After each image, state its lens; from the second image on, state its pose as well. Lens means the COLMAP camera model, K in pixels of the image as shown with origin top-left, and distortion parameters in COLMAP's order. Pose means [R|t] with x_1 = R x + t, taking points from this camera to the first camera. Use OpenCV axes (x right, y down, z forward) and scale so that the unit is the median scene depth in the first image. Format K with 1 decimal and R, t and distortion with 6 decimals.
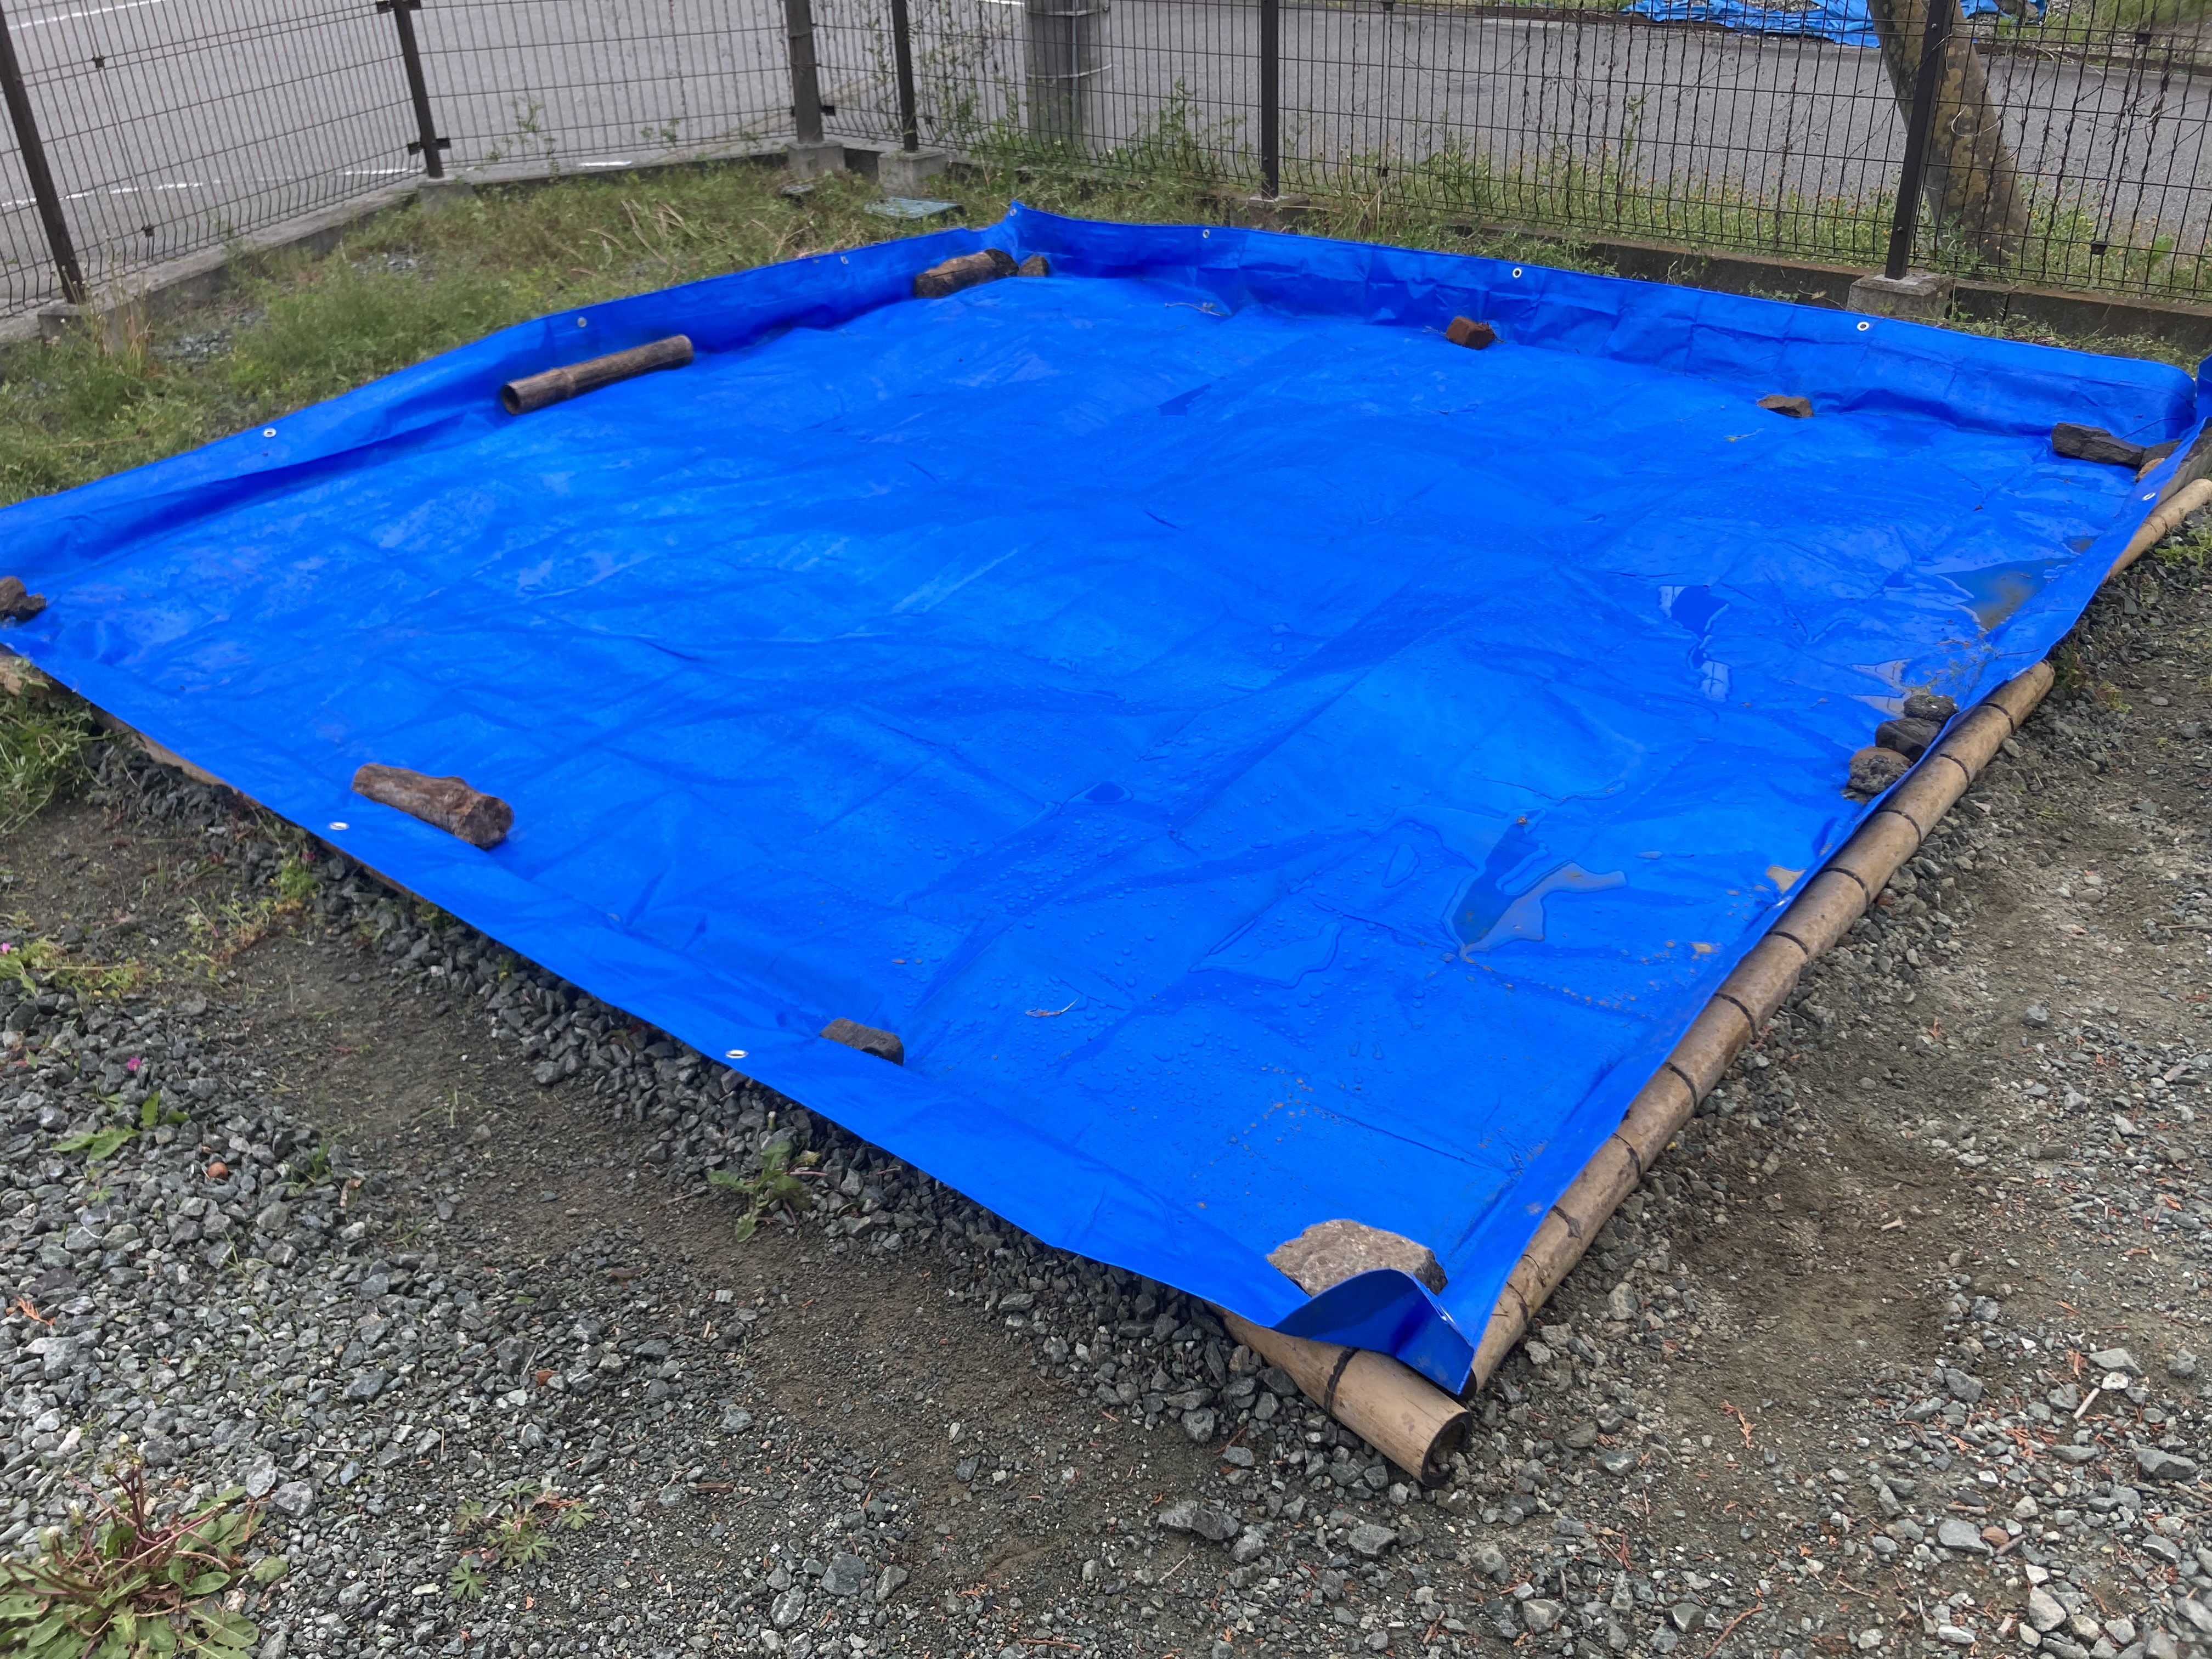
lens RADIAL K [[1835.9, 0, 1106.0], [0, 1835.9, 829.5], [0, 0, 1]] dist [0.013232, -0.014143]
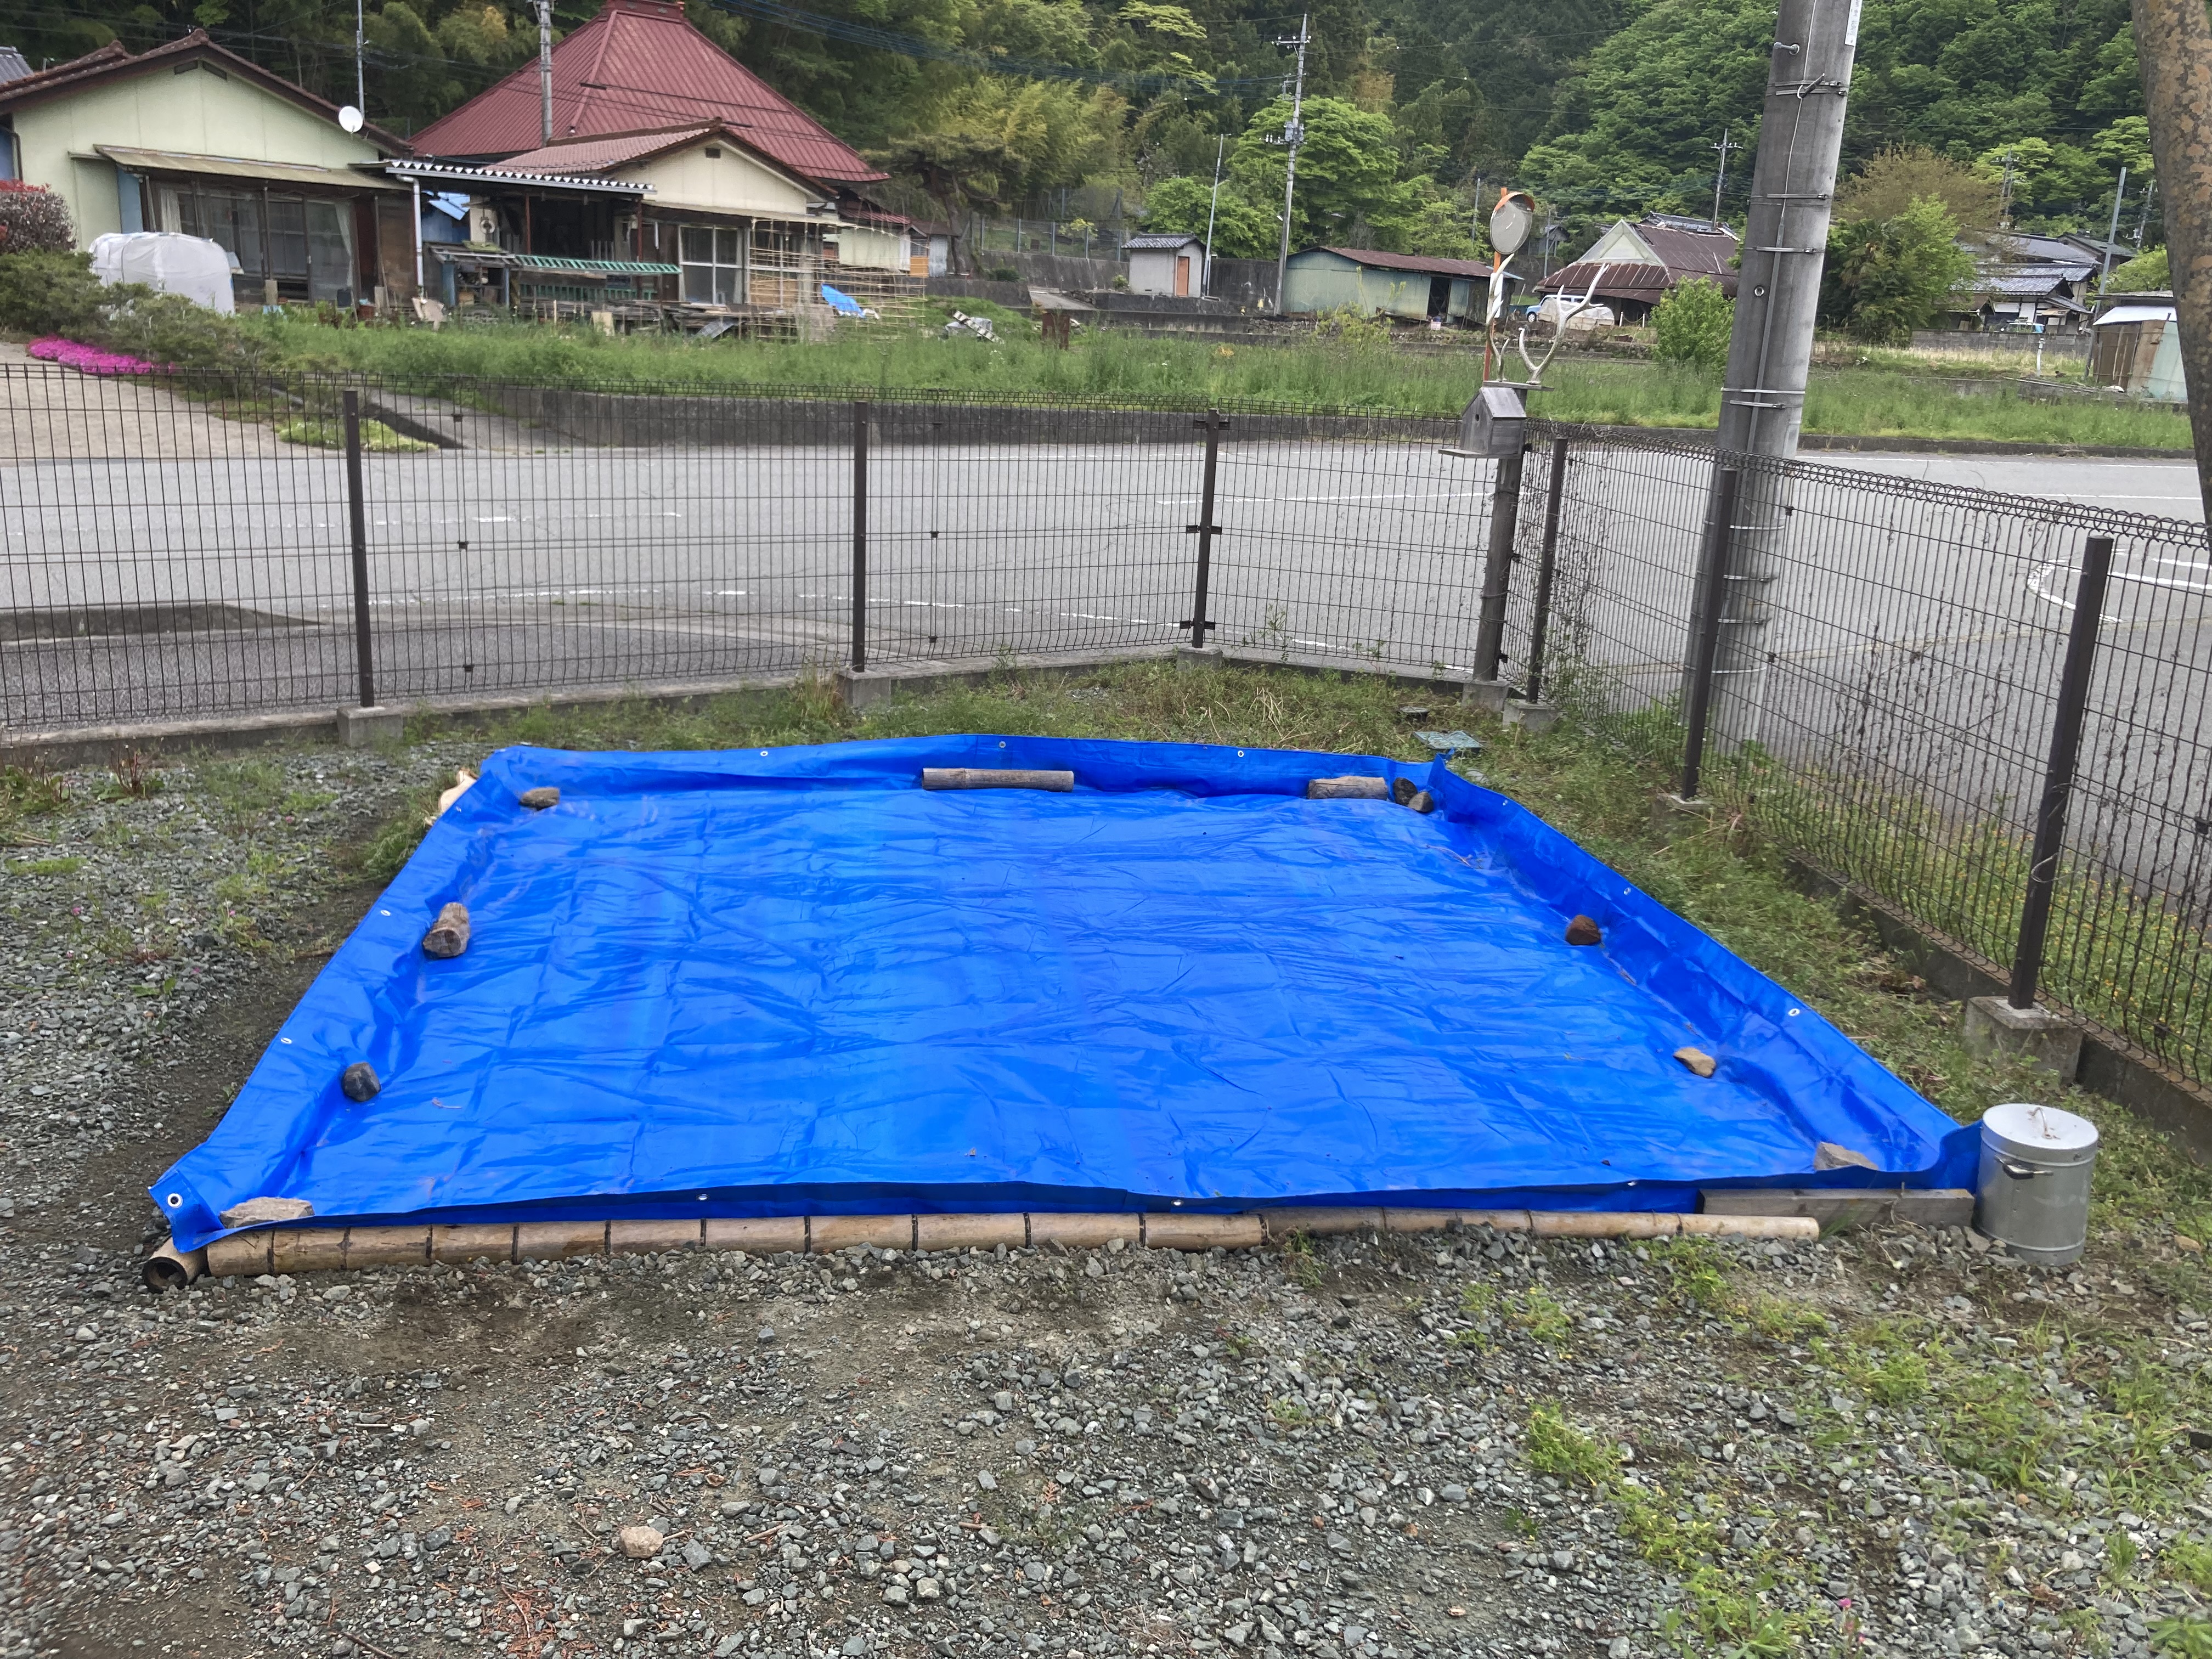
lens RADIAL K [[1835.9, 0, 1106.0], [0, 1835.9, 829.5], [0, 0, 1]] dist [0.013232, -0.014143]
pose [[0.738283, 0.246436, -0.627860, 0.589638], [-0.396468, 0.911629, -0.108380, -0.080051], [0.545666, 0.328941, 0.770744, -0.029880]]
